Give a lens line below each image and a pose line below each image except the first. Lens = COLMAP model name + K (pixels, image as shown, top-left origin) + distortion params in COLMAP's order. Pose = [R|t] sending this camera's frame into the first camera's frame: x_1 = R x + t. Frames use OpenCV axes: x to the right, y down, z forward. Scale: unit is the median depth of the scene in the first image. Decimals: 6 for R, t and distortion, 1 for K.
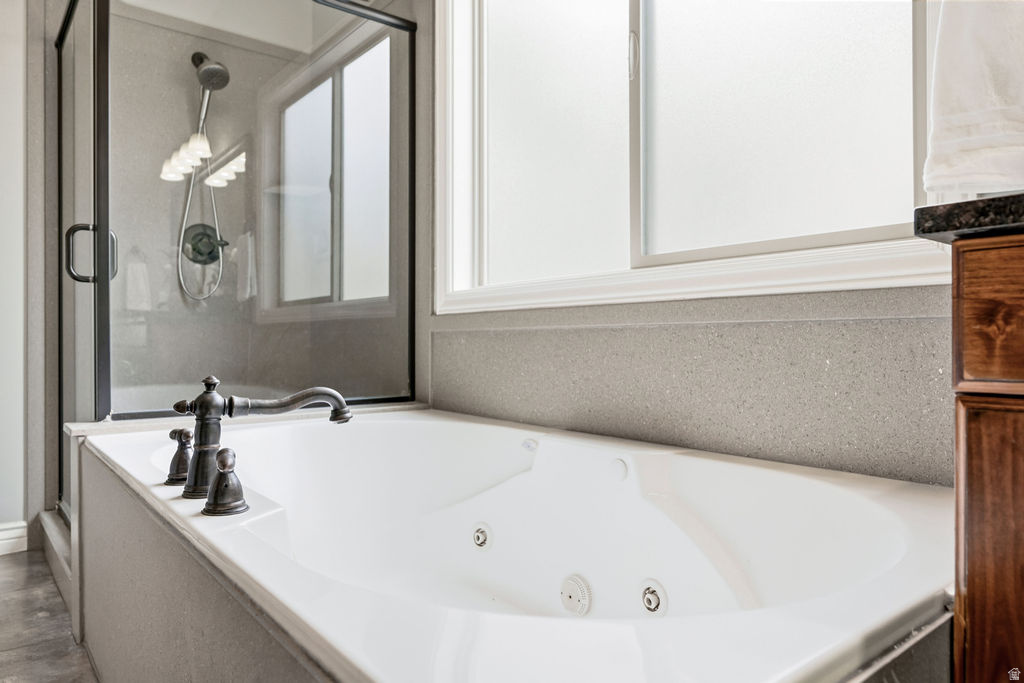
lens RADIAL K [[685.9, 0, 510.2], [0, 685.9, 340.2], [0, 0, 1]] dist [0.005580, -0.001272]
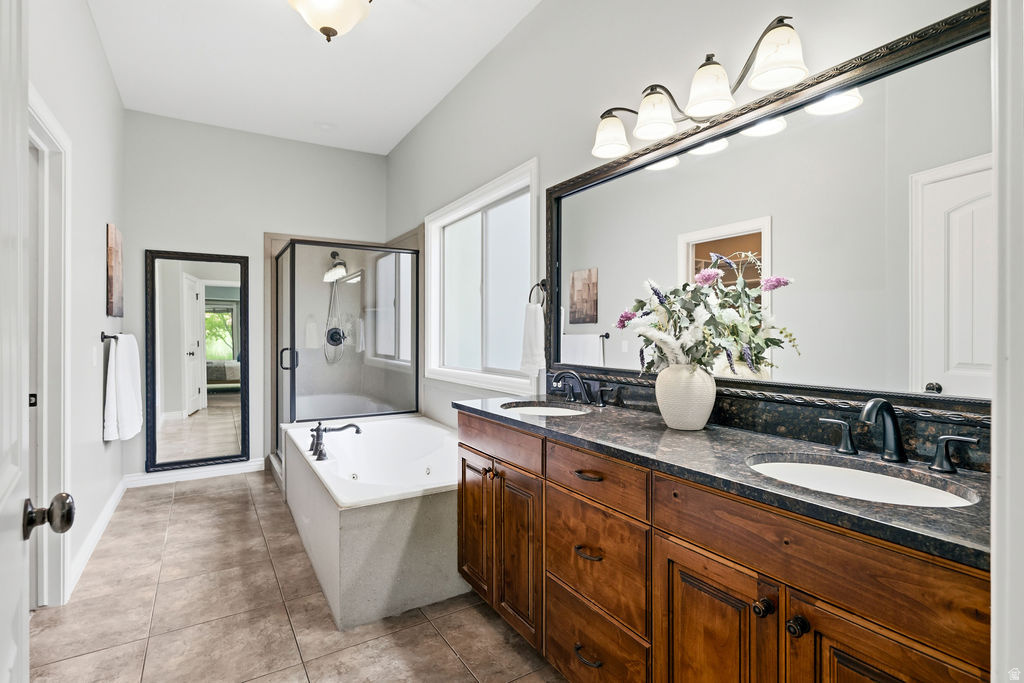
lens RADIAL K [[487.9, 0, 507.7], [0, 487.9, 341.8], [0, 0, 1]] dist [-0.006101, -0.000333]
pose [[0.991974, 0.007241, -0.126233, 0.460413], [-0.006068, 0.999935, 0.009674, -0.212191], [0.126295, -0.008831, 0.991953, -0.752077]]
